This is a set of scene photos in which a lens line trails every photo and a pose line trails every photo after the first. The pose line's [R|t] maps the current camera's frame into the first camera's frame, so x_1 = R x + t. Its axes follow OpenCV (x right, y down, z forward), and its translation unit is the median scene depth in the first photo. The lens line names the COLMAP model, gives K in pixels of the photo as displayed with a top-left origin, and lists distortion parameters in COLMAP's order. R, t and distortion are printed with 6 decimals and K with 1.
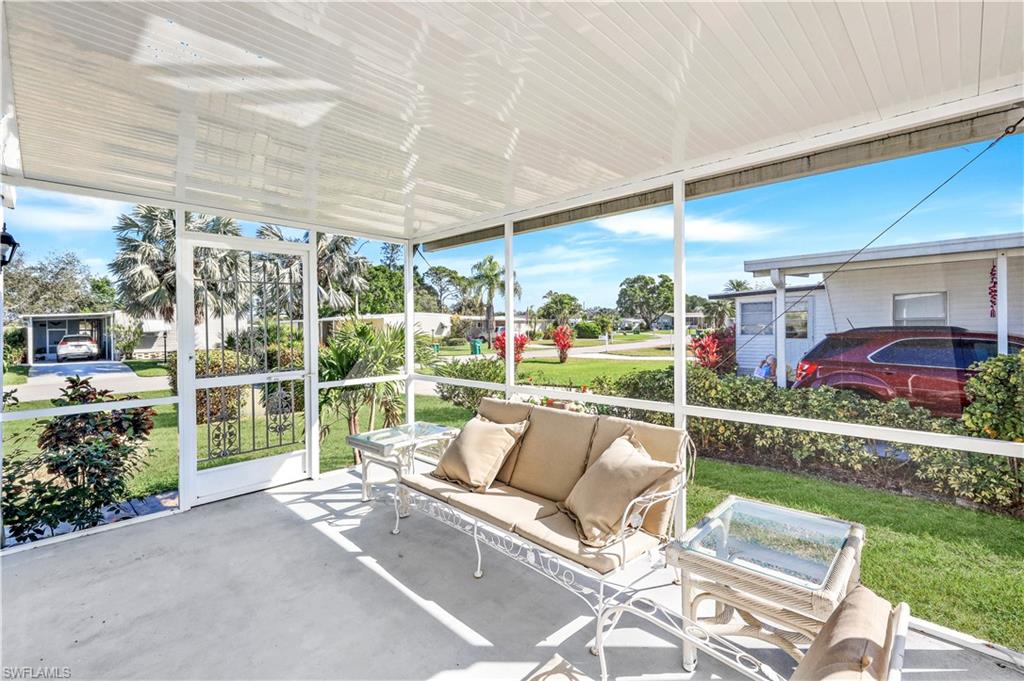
lens RADIAL K [[449.5, 0, 516.1], [0, 449.5, 330.9], [0, 0, 1]] dist [0.002947, 0.000270]
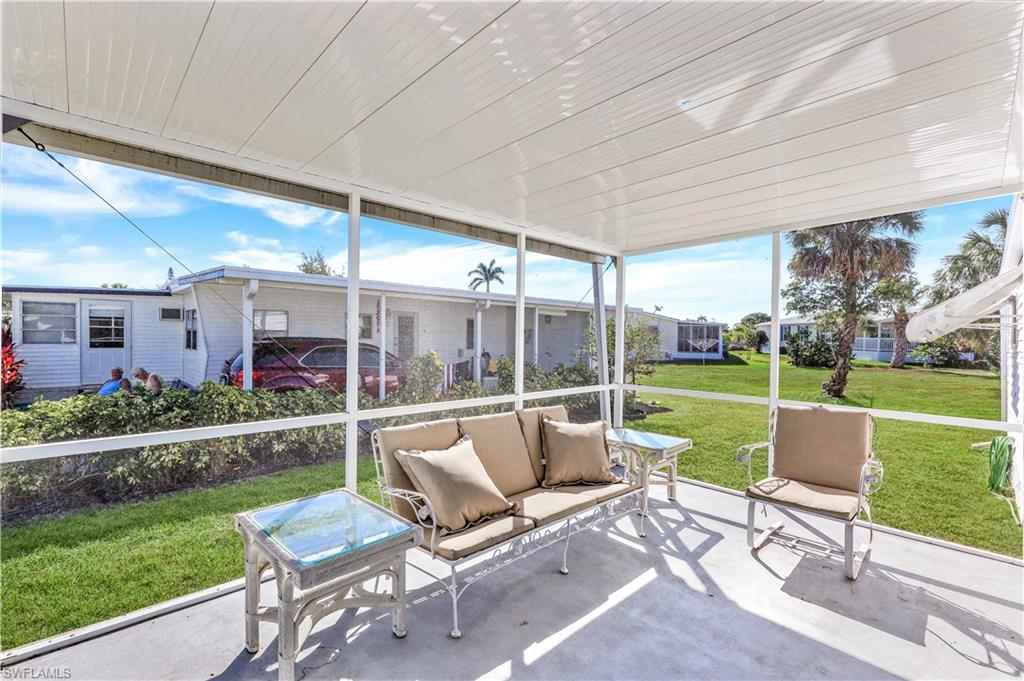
lens RADIAL K [[449.5, 0, 494.0], [0, 449.5, 340.3], [0, 0, 1]] dist [0.002947, 0.000270]
pose [[0.068594, 0.004446, 0.997635, -0.795894], [-0.005966, 0.999974, -0.004047, 0.003574], [-0.997627, -0.005674, 0.068619, 0.758234]]
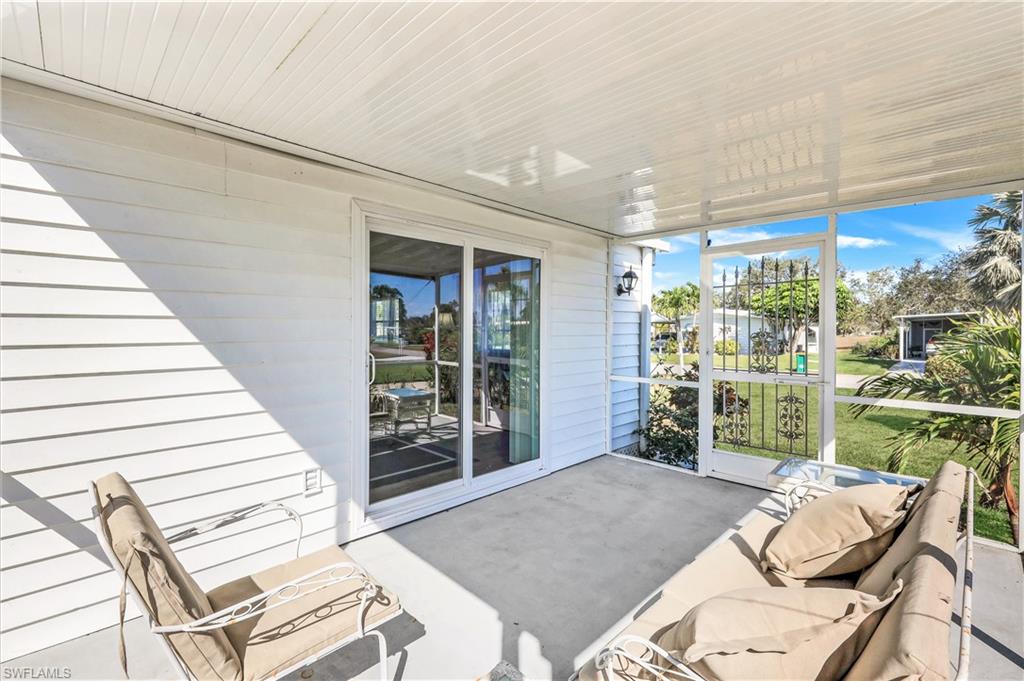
lens RADIAL K [[449.5, 0, 517.6], [0, 449.5, 336.7], [0, 0, 1]] dist [0.002947, 0.000270]
pose [[-0.016719, 0.023688, -0.999580, 0.464109], [-0.011181, 0.999652, 0.023877, -0.006233], [0.999798, 0.011575, -0.016448, 0.481647]]
